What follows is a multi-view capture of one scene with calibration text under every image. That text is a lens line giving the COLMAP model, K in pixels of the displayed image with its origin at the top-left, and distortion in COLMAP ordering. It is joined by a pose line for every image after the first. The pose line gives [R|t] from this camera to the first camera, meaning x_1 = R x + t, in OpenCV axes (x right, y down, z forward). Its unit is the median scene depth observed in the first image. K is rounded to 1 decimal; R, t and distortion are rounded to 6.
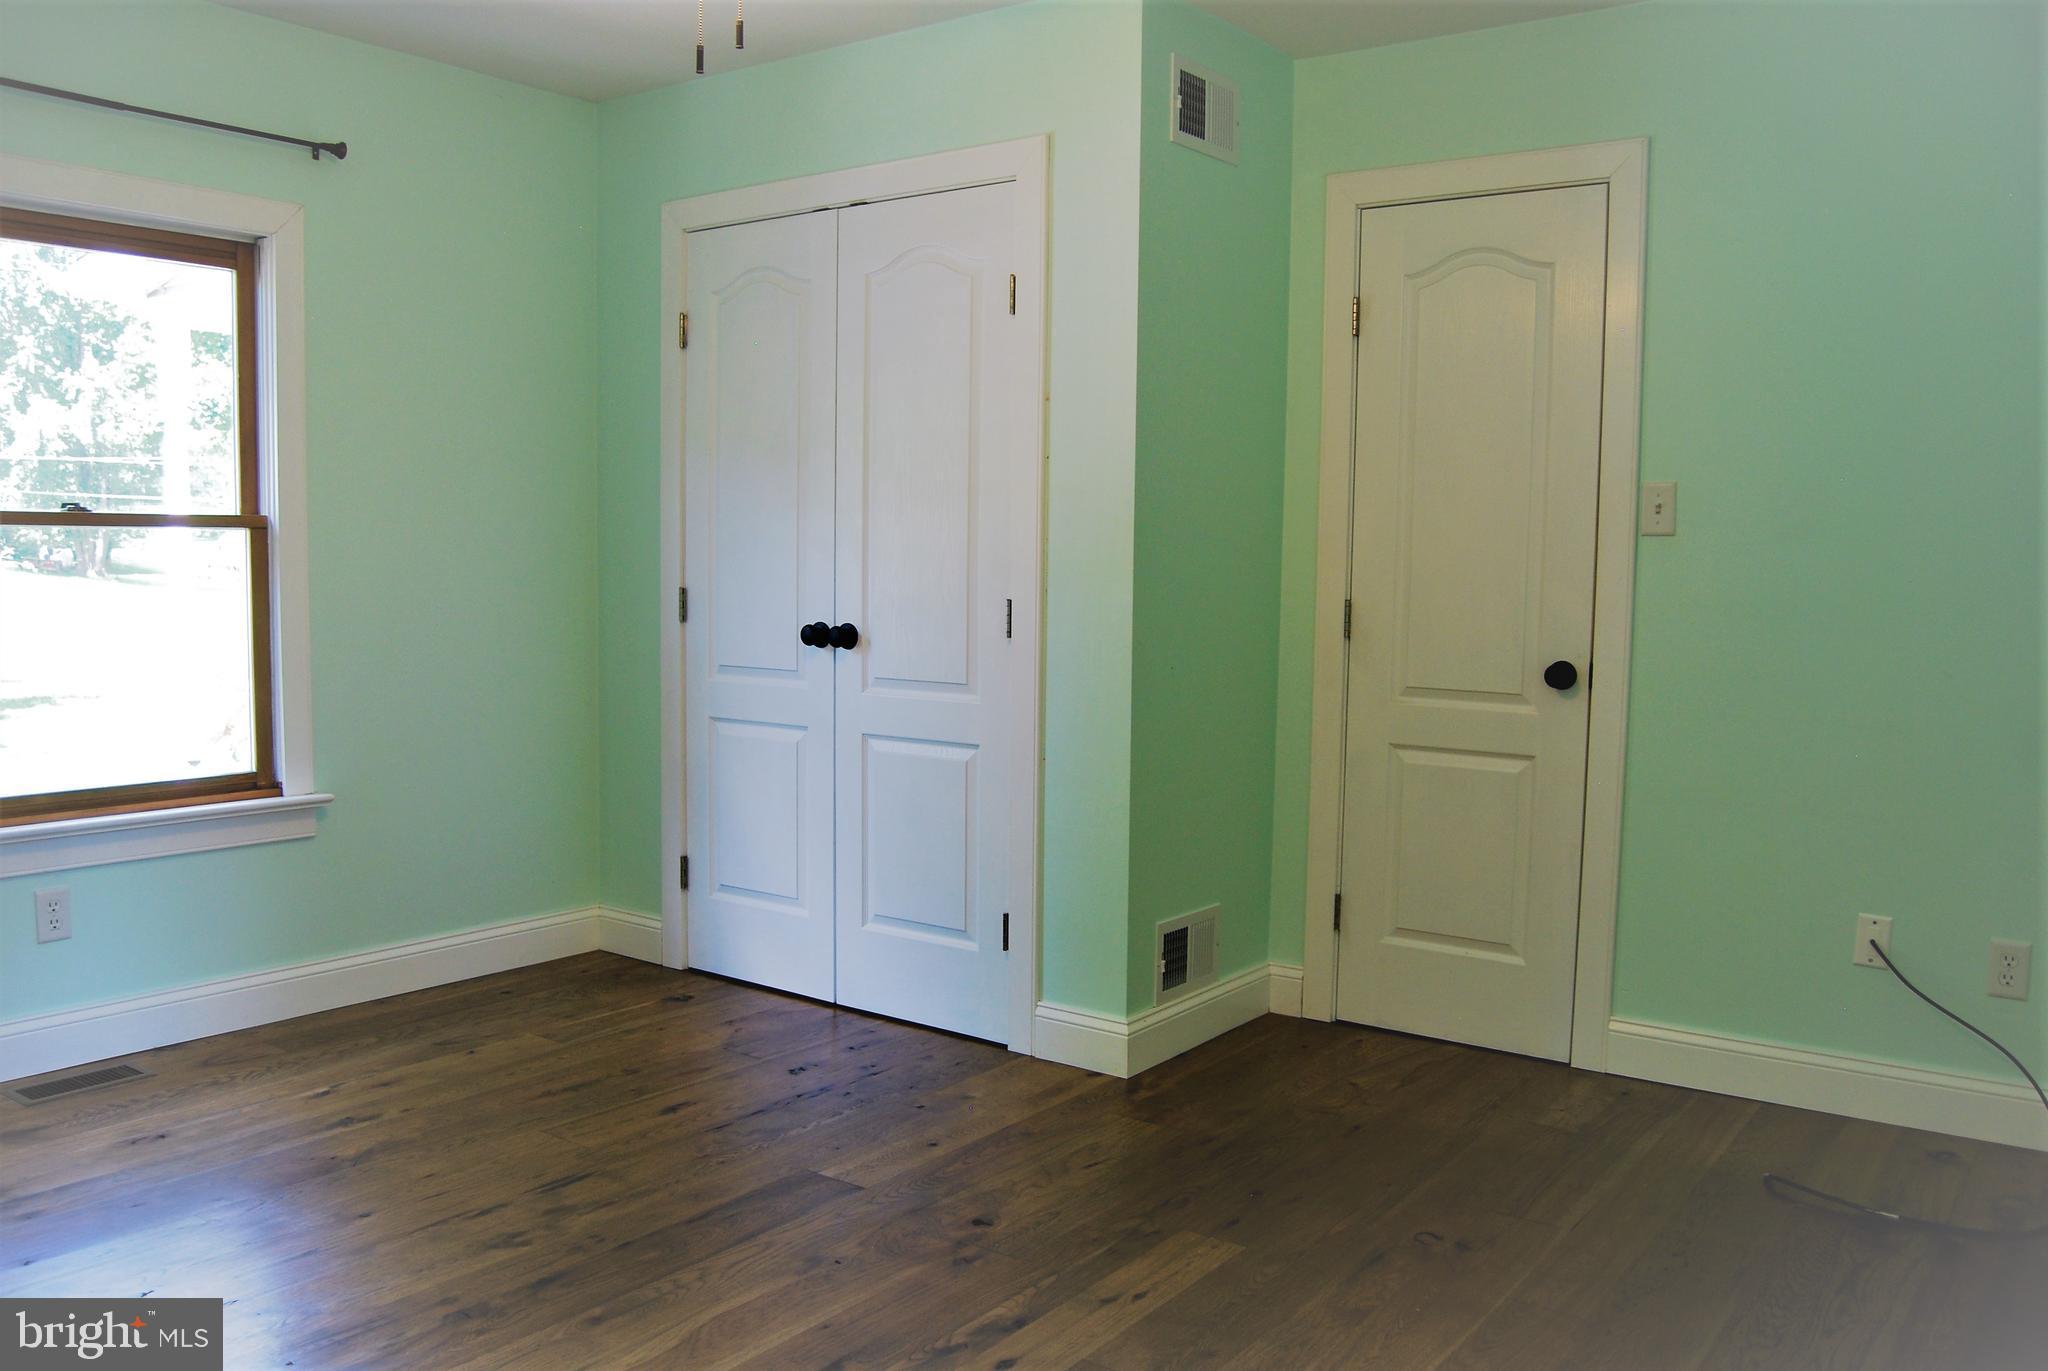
lens RADIAL K [[1706.7, 0, 1000.3], [0, 1706.7, 695.2], [0, 0, 1]] dist [-0.088936, 0.063739]
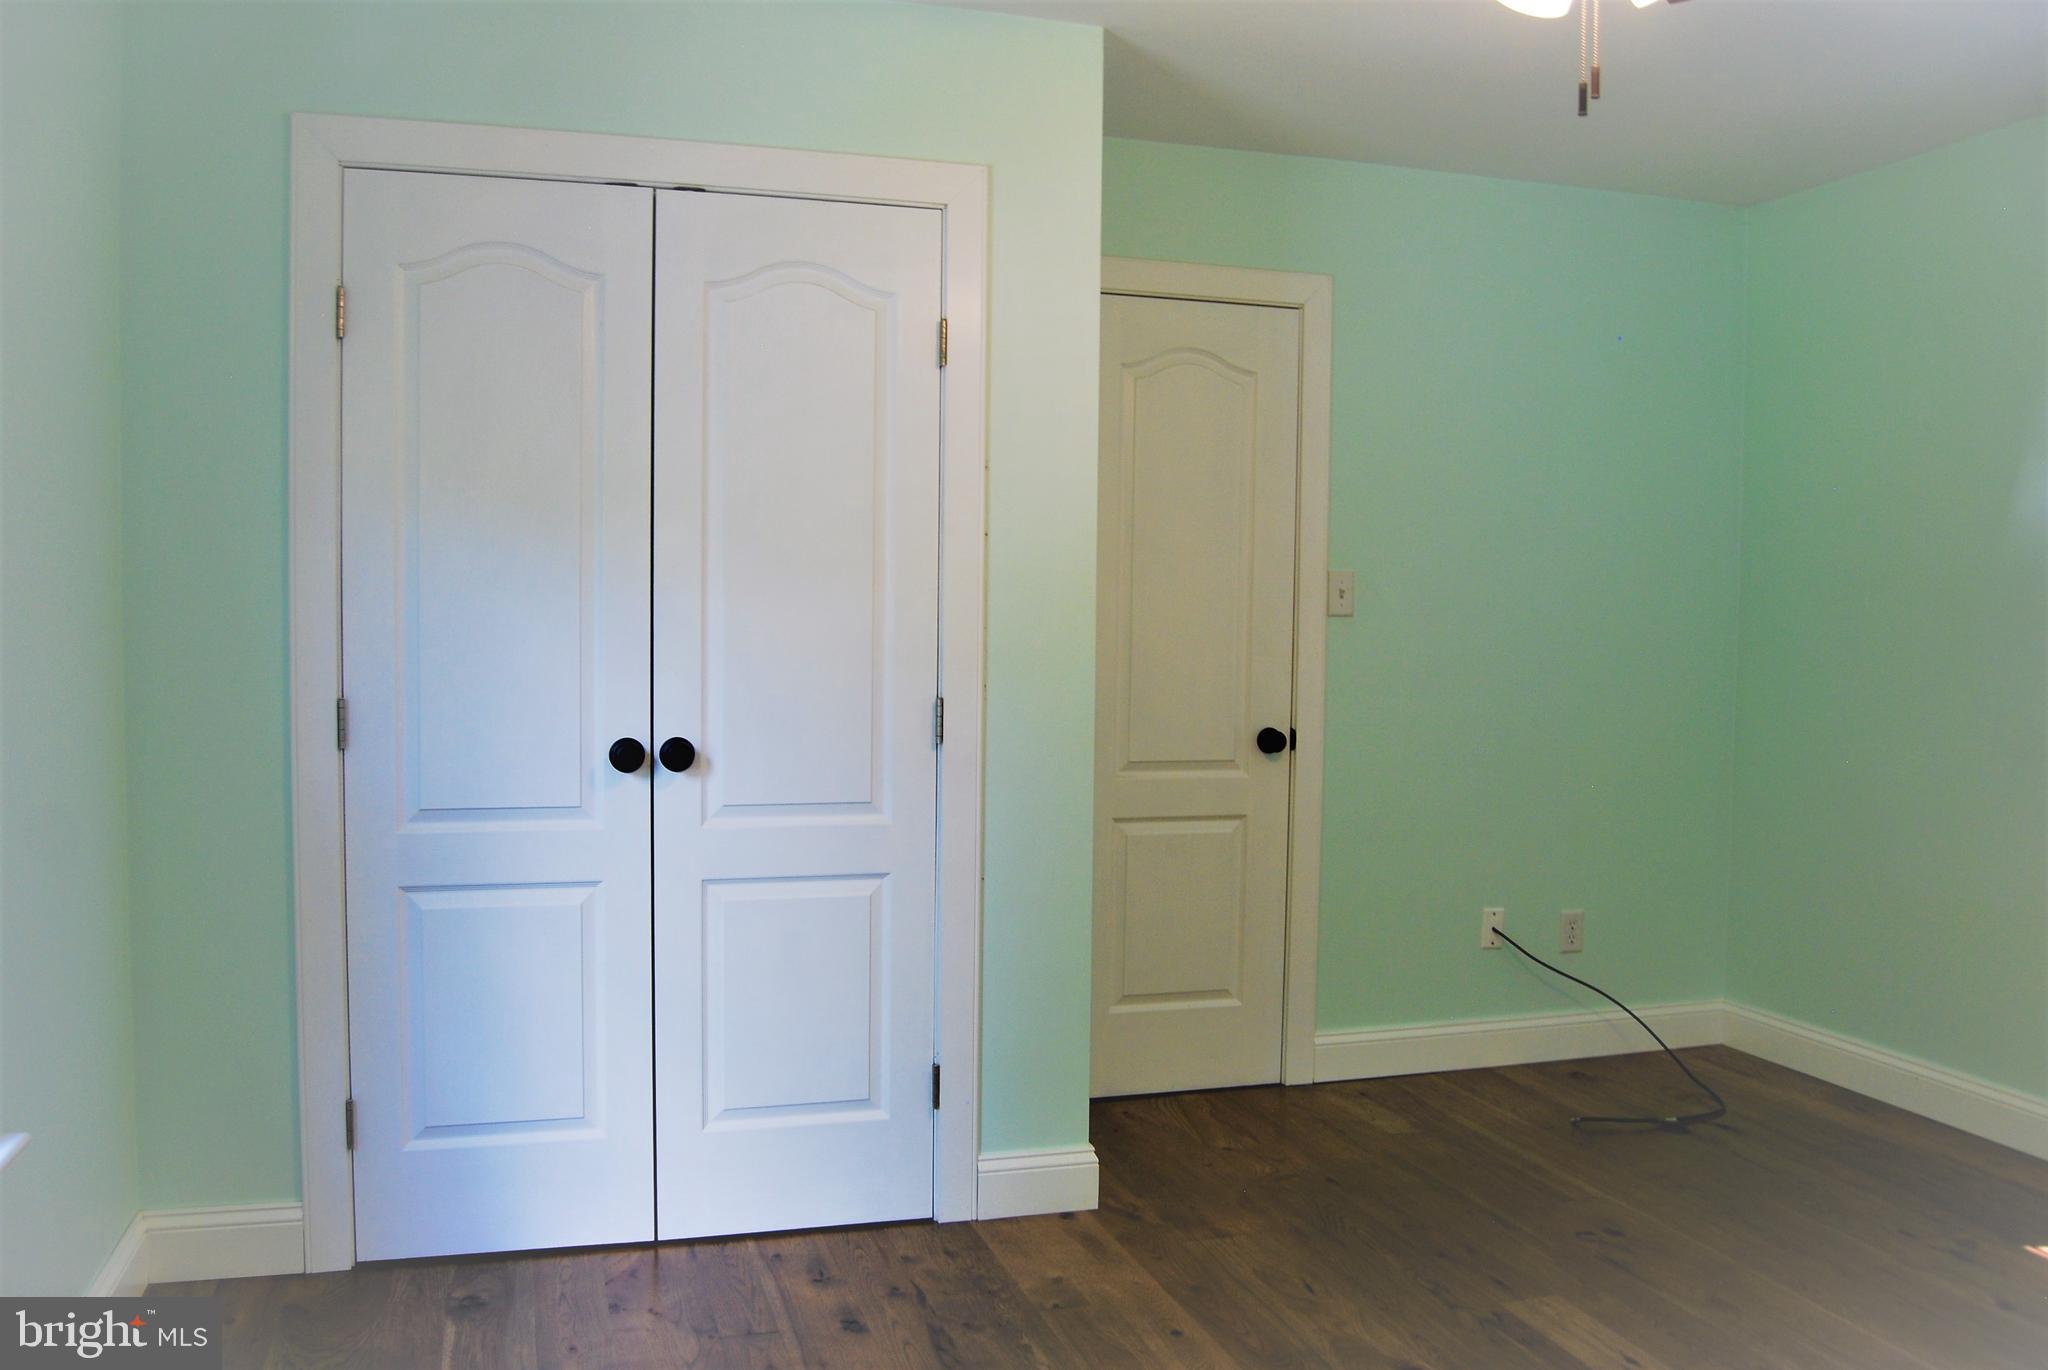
lens RADIAL K [[1673.2, 0, 1020.6], [0, 1673.2, 693.2], [0, 0, 1]] dist [-0.076607, -0.001498]
pose [[0.581205, -0.047042, 0.812397, -0.643072], [0.062866, 0.997940, 0.012811, -0.065820], [-0.811325, 0.043627, 0.582965, 0.473380]]
